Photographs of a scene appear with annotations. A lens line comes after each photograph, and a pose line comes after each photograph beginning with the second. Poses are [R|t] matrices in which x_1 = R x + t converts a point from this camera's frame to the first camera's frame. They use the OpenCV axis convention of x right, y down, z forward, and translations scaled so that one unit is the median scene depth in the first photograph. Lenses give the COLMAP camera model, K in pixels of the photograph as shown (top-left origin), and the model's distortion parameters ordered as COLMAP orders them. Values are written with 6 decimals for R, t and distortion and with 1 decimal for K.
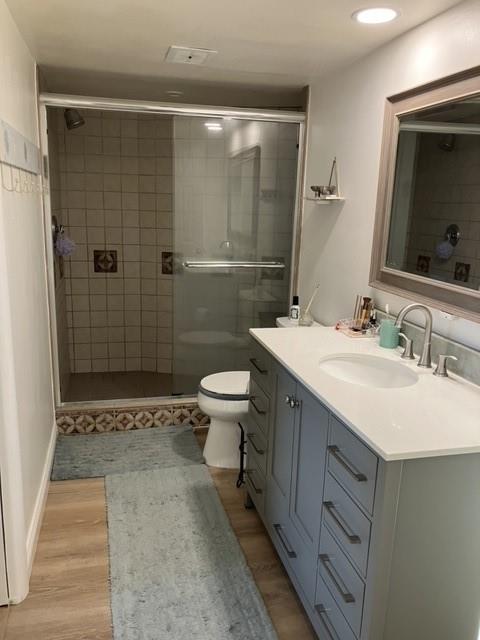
lens RADIAL K [[526.5, 0, 238.0], [0, 526.5, 321.2], [0, 0, 1]] dist [0.043138, -0.063420]
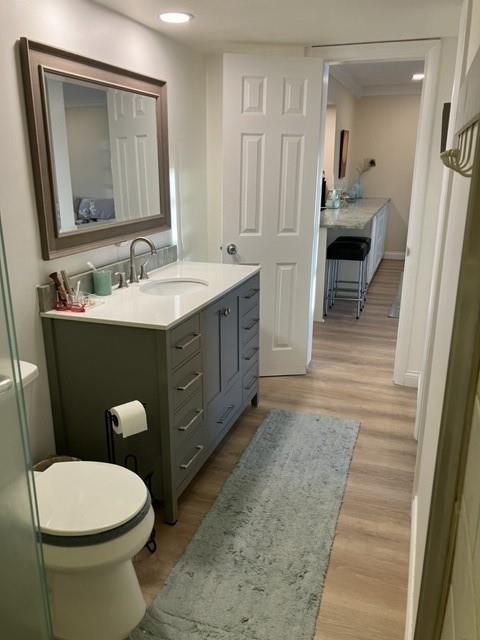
lens RADIAL K [[526.5, 0, 235.6], [0, 526.5, 314.7], [0, 0, 1]] dist [0.043138, -0.063420]
pose [[-0.834161, -0.195695, 0.515634, -0.525547], [0.082531, 0.880112, 0.467538, -0.409240], [-0.545310, 0.432558, -0.718004, 1.656021]]
